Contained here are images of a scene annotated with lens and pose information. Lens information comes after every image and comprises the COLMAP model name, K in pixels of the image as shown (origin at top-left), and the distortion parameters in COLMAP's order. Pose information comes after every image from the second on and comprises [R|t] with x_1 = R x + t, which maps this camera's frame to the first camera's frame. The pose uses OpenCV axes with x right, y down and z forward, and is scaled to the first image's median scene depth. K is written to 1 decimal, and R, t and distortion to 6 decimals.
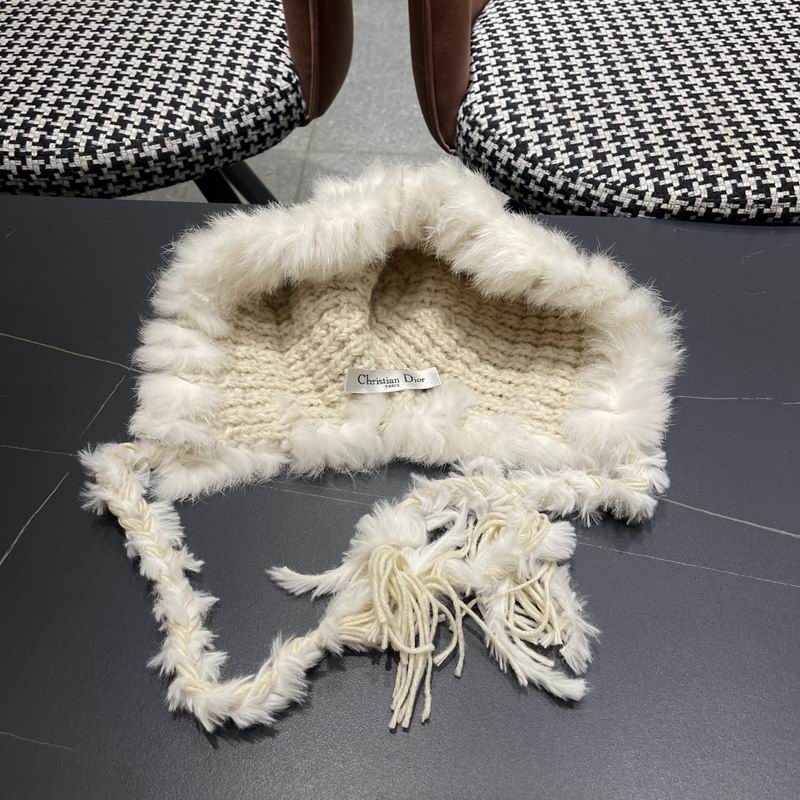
lens RADIAL K [[836.9, 0, 396.6], [0, 836.9, 402.1], [0, 0, 1]] dist [0.002534, 0.025256]
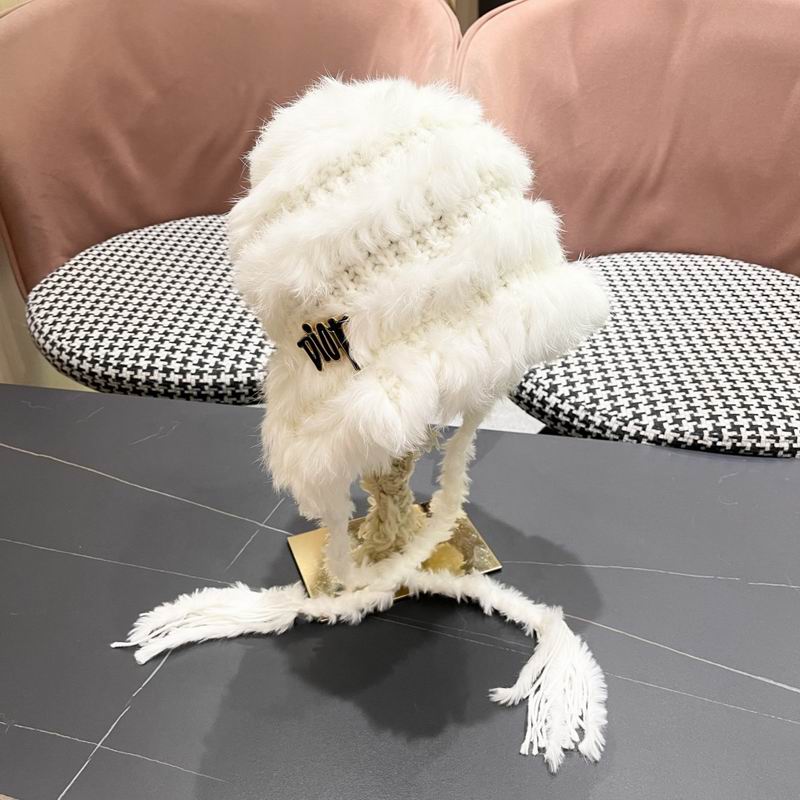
lens RADIAL K [[832.8, 0, 398.2], [0, 832.8, 401.6], [0, 0, 1]] dist [0.034976, 0.004300]
pose [[0.997477, 0.060412, -0.037289, -0.047804], [-0.068237, 0.960783, -0.268774, 0.093140], [0.019589, 0.270640, 0.962481, -0.284513]]
